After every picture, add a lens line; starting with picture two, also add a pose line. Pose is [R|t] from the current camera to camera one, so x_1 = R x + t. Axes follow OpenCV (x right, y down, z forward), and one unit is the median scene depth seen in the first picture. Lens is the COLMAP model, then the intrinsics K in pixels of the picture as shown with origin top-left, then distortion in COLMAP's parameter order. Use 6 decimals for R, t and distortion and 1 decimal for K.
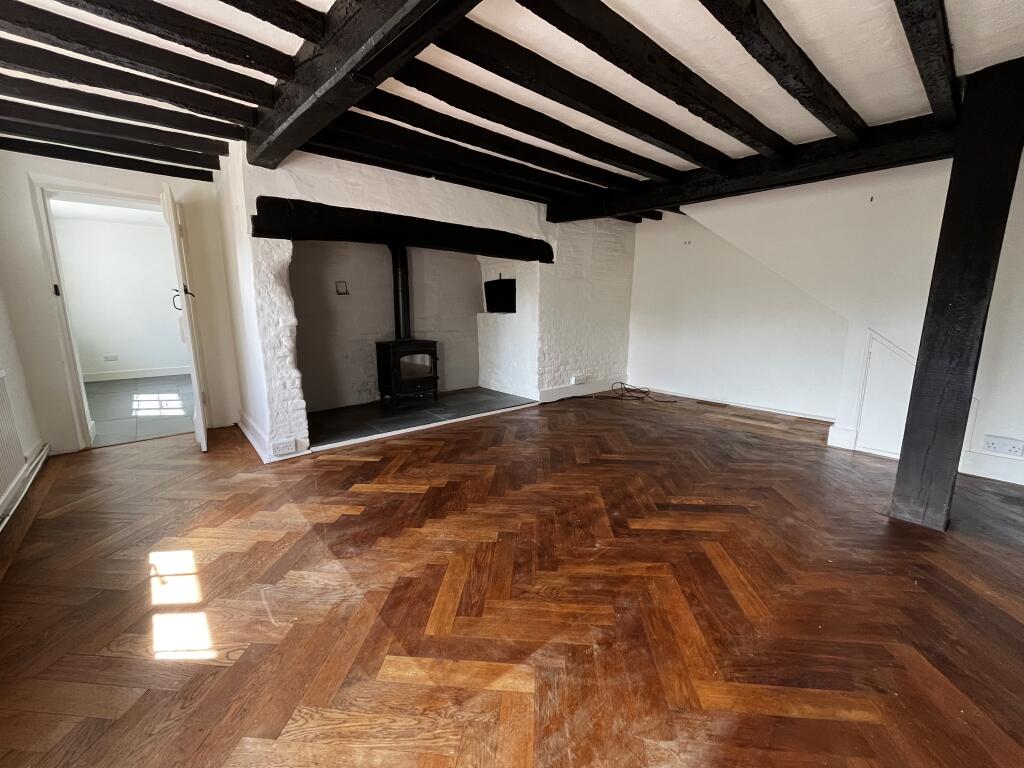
lens RADIAL K [[415.6, 0, 516.4], [0, 415.6, 382.5], [0, 0, 1]] dist [-0.001538, -0.000396]
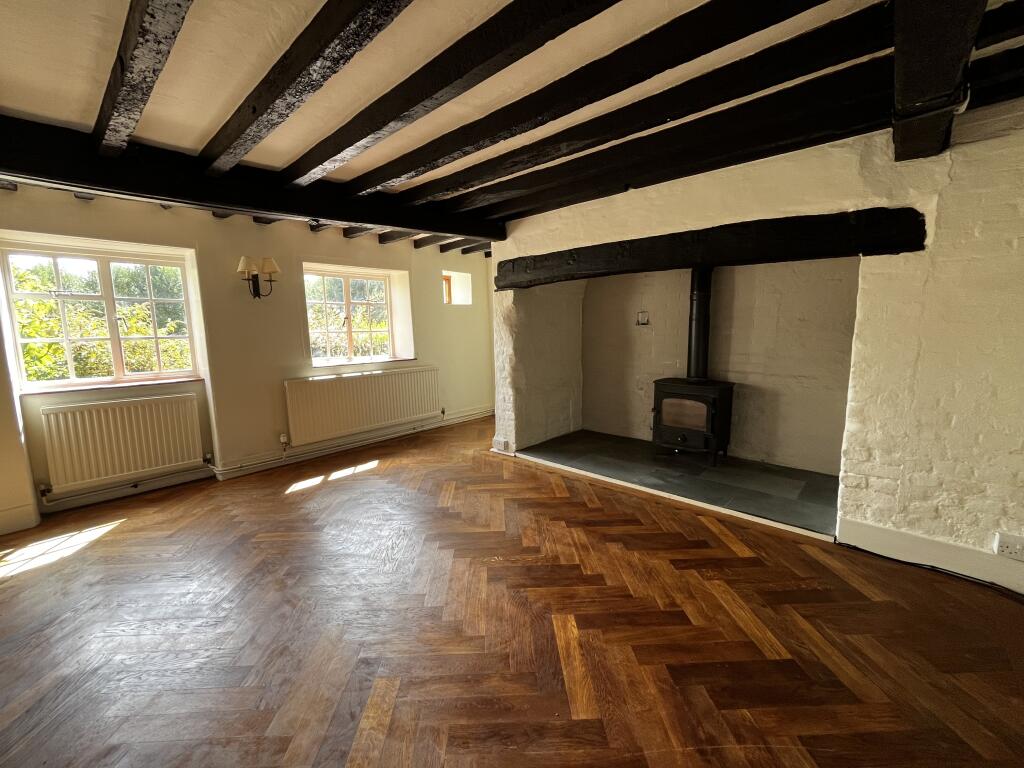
lens RADIAL K [[415.6, 0, 516.5], [0, 415.6, 382.1], [0, 0, 1]] dist [-0.001538, -0.000396]
pose [[0.120877, 0.133573, -0.983640, 0.511520], [-0.166491, 0.979597, 0.112564, -0.138479], [0.978606, 0.150161, 0.140650, 0.578825]]
